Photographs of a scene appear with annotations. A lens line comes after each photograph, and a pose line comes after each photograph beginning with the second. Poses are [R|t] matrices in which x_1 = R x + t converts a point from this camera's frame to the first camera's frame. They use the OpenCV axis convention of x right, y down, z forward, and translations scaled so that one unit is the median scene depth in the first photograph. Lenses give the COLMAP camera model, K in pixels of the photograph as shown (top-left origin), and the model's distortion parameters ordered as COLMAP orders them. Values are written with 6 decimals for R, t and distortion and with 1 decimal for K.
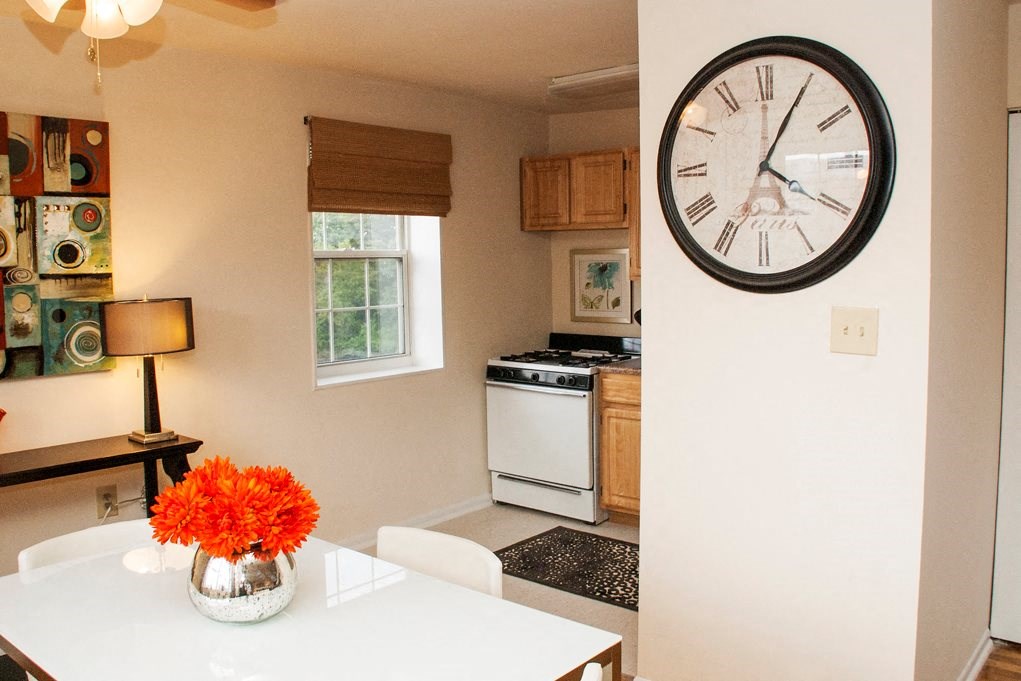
lens RADIAL K [[831.6, 0, 510.5], [0, 831.6, 340.5], [0, 0, 1]] dist [-0.160165, 0.115344]
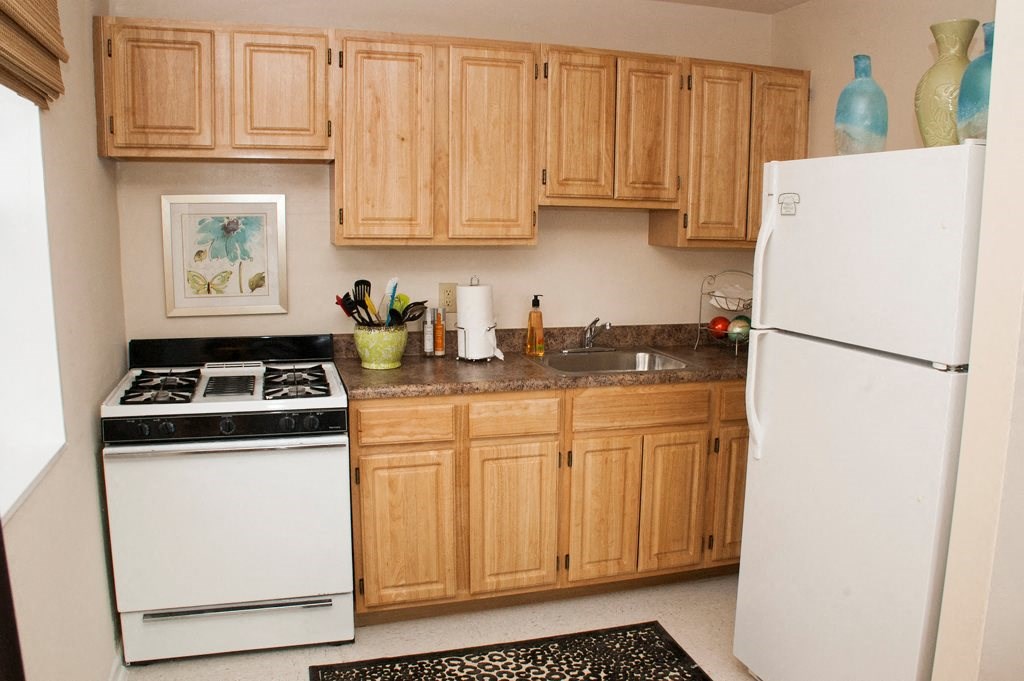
lens RADIAL K [[834.0, 0, 512.0], [0, 834.0, 340.5], [0, 0, 1]] dist [-0.160165, 0.115344]
pose [[0.537195, -0.100494, 0.837450, -0.316086], [0.056144, 0.994935, 0.083378, -0.046319], [-0.841587, 0.002228, 0.540116, 0.552213]]
